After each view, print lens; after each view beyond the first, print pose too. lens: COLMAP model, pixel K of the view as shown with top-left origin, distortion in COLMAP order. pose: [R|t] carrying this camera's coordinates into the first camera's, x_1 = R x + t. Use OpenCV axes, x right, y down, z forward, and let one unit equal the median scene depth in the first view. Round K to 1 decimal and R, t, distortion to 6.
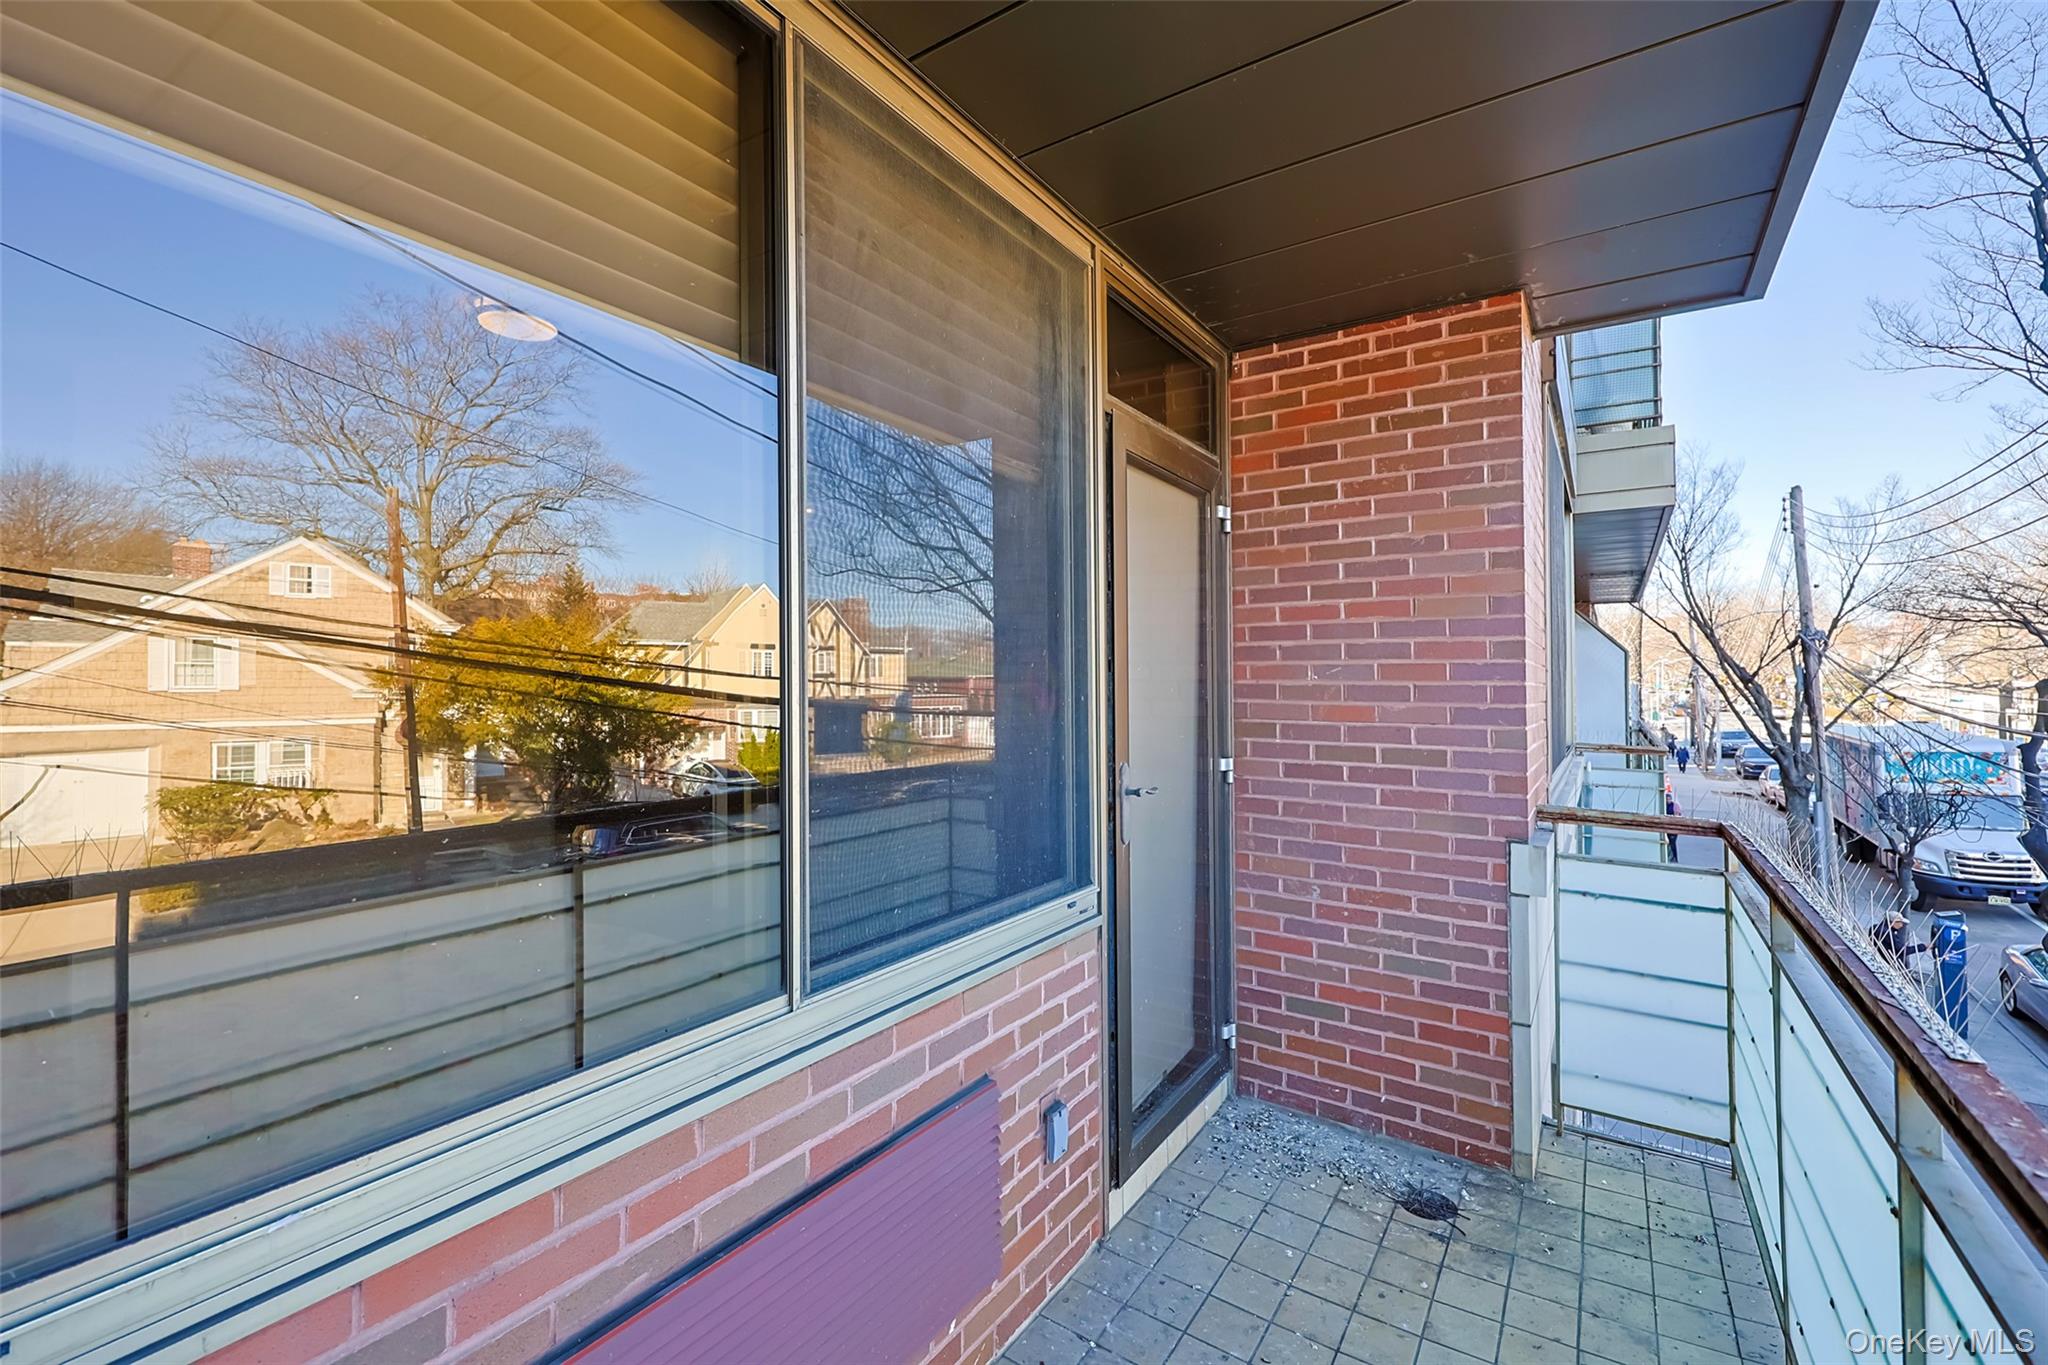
lens RADIAL K [[908.5, 0, 1007.2], [0, 908.5, 666.3], [0, 0, 1]] dist [0.005389, 0.000589]
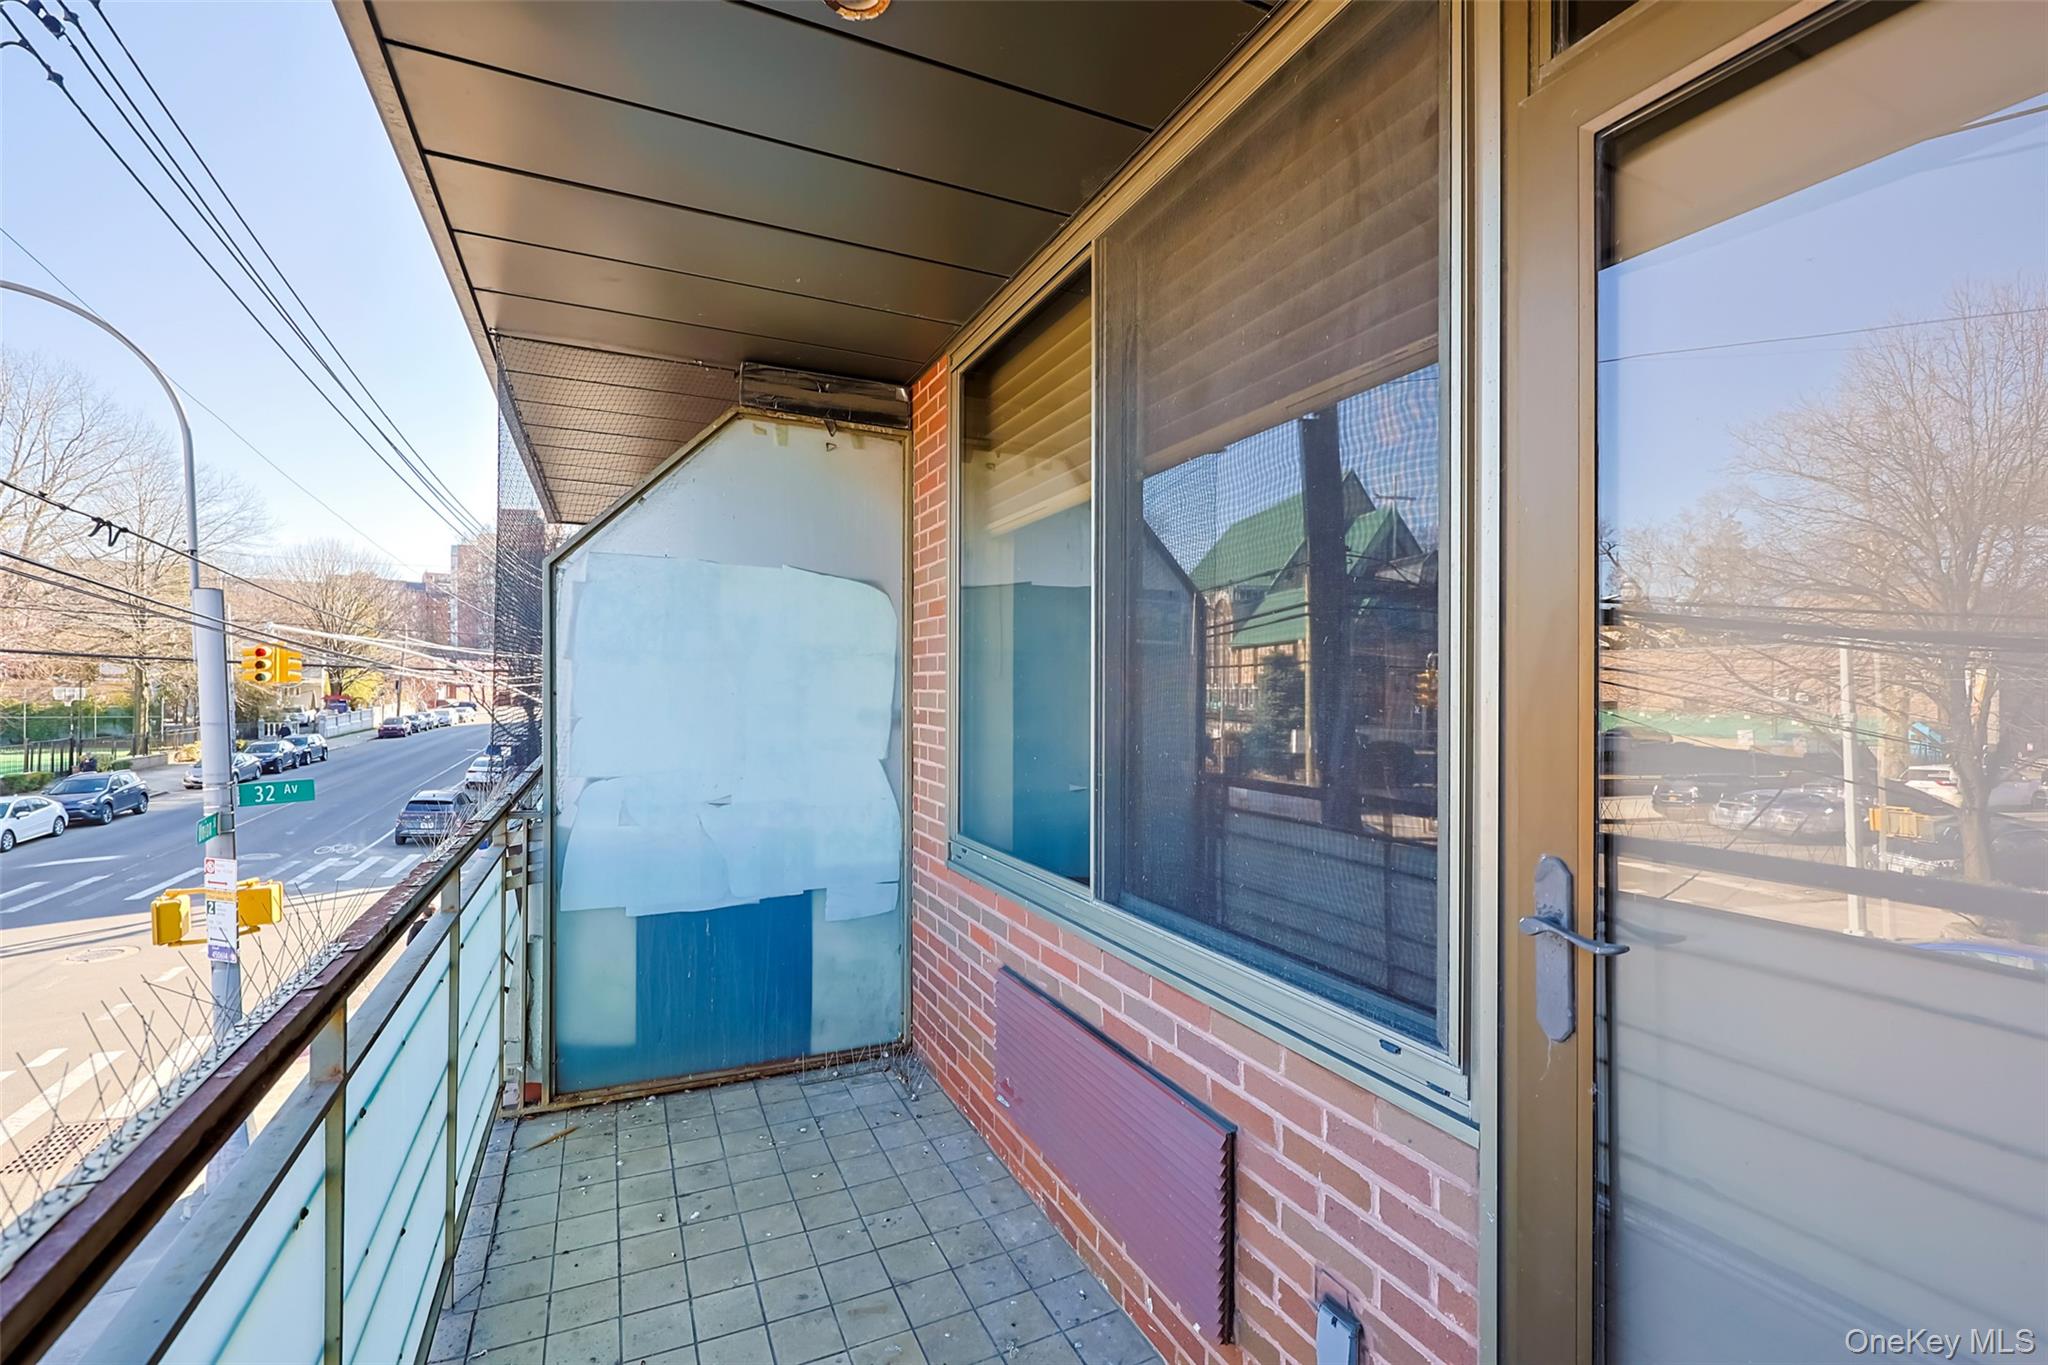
lens RADIAL K [[908.5, 0, 1026.5], [0, 908.5, 687.1], [0, 0, 1]] dist [0.005389, 0.000589]
pose [[-0.521567, 0.001930, -0.853208, 0.783822], [0.012363, 0.999910, -0.005296, 0.021765], [0.853121, -0.013310, -0.521543, 1.209438]]
